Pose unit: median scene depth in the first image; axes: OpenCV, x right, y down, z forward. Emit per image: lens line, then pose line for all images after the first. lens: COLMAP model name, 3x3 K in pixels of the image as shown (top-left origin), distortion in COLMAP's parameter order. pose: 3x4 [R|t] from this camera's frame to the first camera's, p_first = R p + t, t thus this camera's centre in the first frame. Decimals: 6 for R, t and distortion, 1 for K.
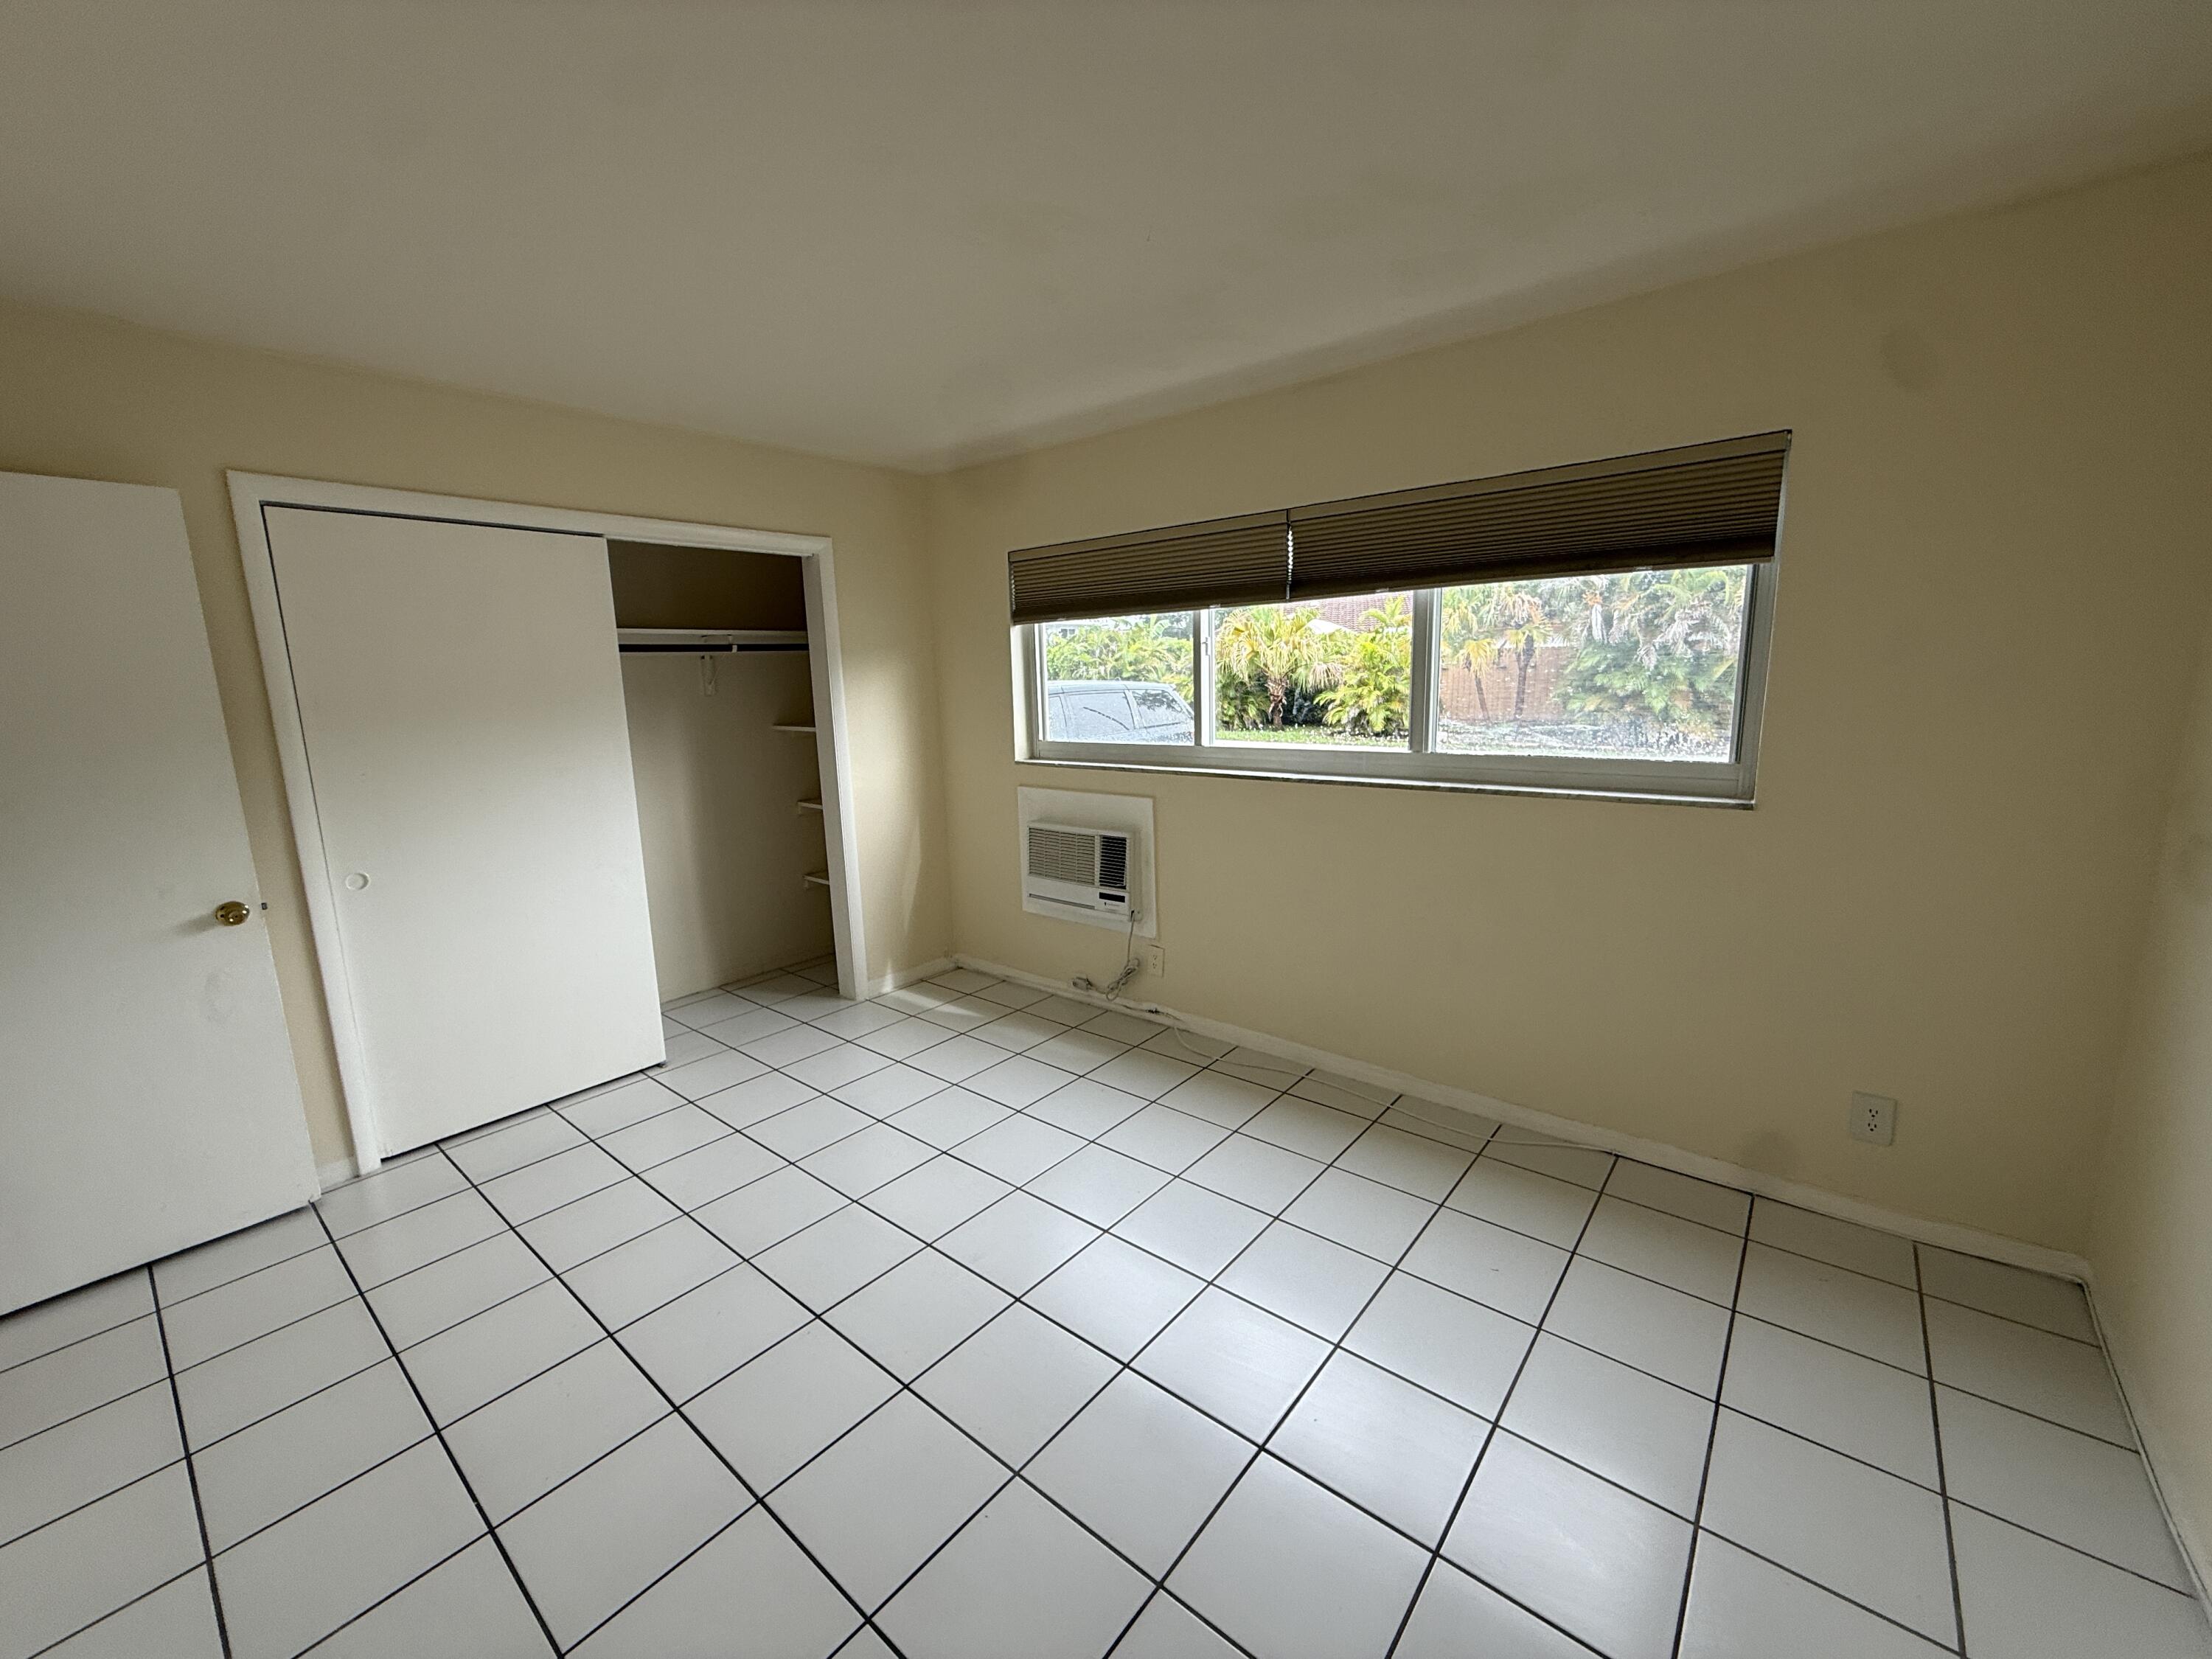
lens RADIAL K [[891.9, 0, 1053.1], [0, 891.9, 812.7], [0, 0, 1]] dist [0.000194, -0.000018]
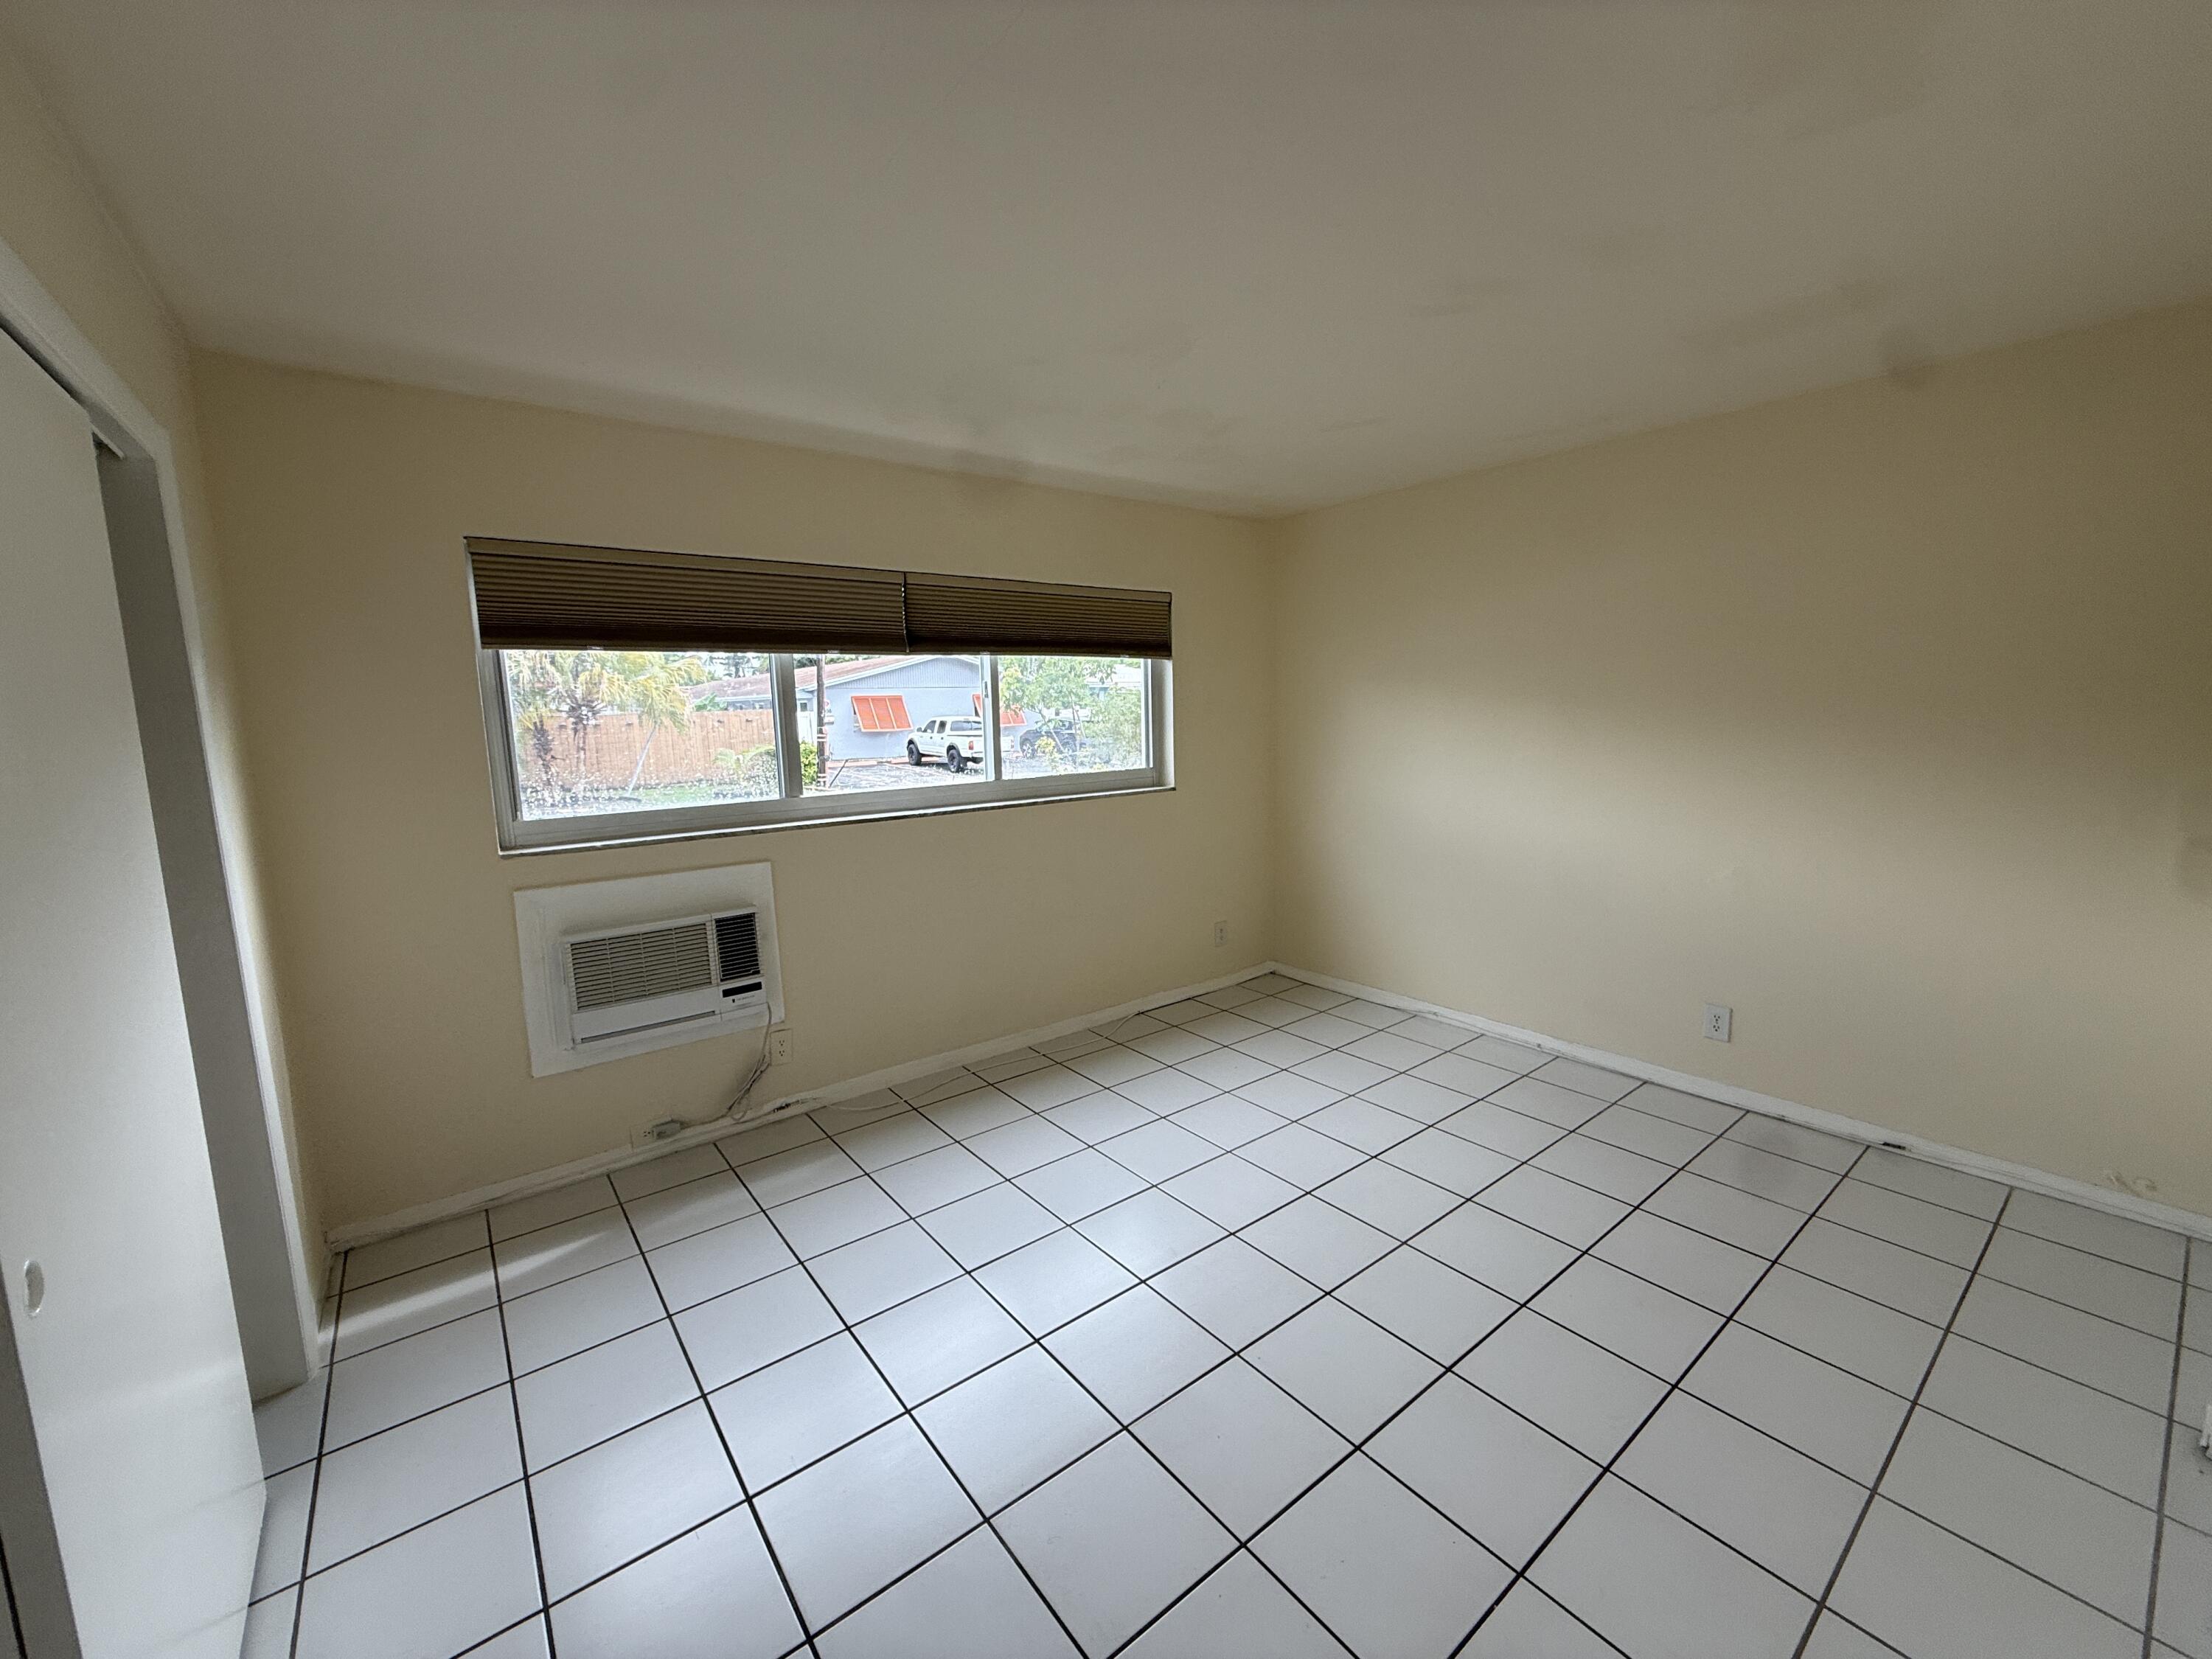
lens RADIAL K [[878.4, 0, 1101.4], [0, 878.4, 828.7], [0, 0, 1]] dist [-0.001356, 0.000043]
pose [[0.191660, -0.099963, 0.976357, -0.669375], [0.178434, 0.981770, 0.065491, -0.046825], [-0.965105, 0.161664, 0.206003, 0.502885]]
